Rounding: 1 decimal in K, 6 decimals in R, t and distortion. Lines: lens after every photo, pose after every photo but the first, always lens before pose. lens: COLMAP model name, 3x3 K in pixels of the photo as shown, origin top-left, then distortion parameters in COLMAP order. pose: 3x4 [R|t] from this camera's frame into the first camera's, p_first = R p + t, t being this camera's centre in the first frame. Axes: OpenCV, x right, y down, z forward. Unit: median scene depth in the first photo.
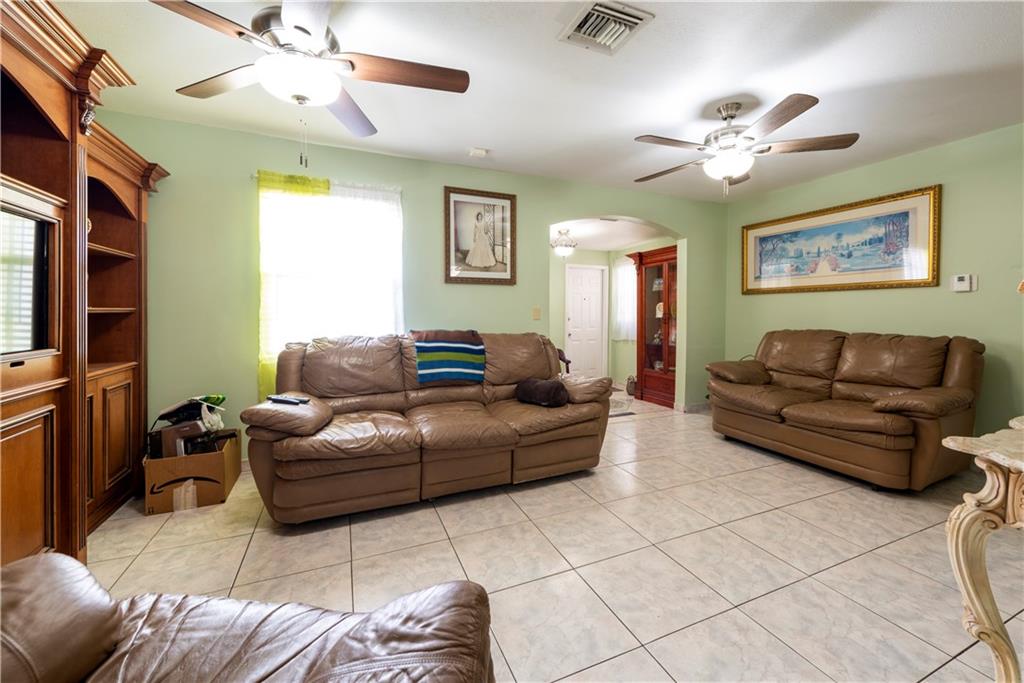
lens RADIAL K [[408.8, 0, 515.6], [0, 408.8, 321.8], [0, 0, 1]] dist [-0.002023, -0.000327]
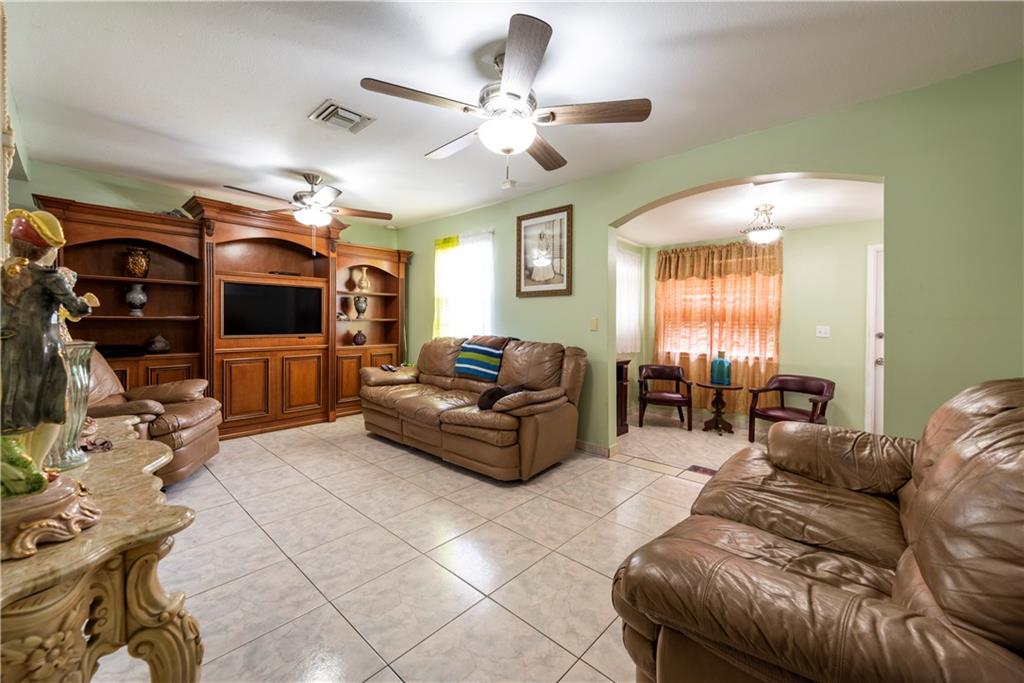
lens RADIAL K [[408.8, 0, 515.6], [0, 408.8, 321.8], [0, 0, 1]] dist [-0.002023, -0.000327]
pose [[0.401668, 0.003918, -0.915777, 0.861924], [-0.028476, 0.999561, -0.008214, -0.013491], [0.915343, 0.029377, 0.401603, 0.489379]]
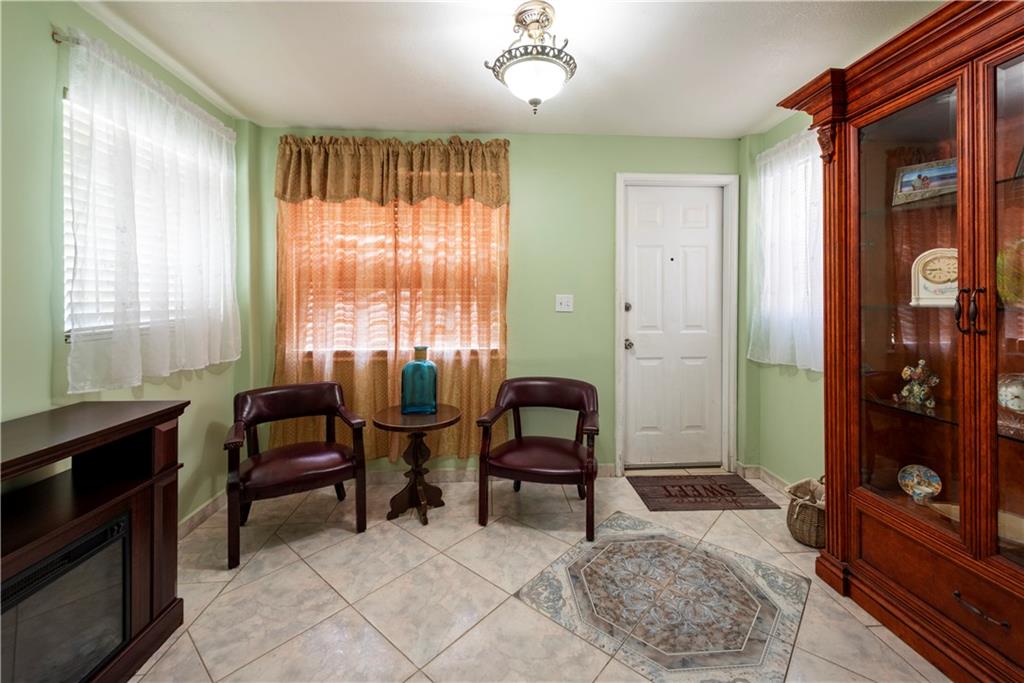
lens RADIAL K [[415.9, 0, 517.2], [0, 415.9, 300.2], [0, 0, 1]] dist [0.018710, -0.000237]
pose [[0.942568, -0.000362, -0.334014, 0.306614], [-0.003320, 0.999940, -0.010454, -0.016665], [0.333998, 0.010962, 0.942510, 1.035239]]
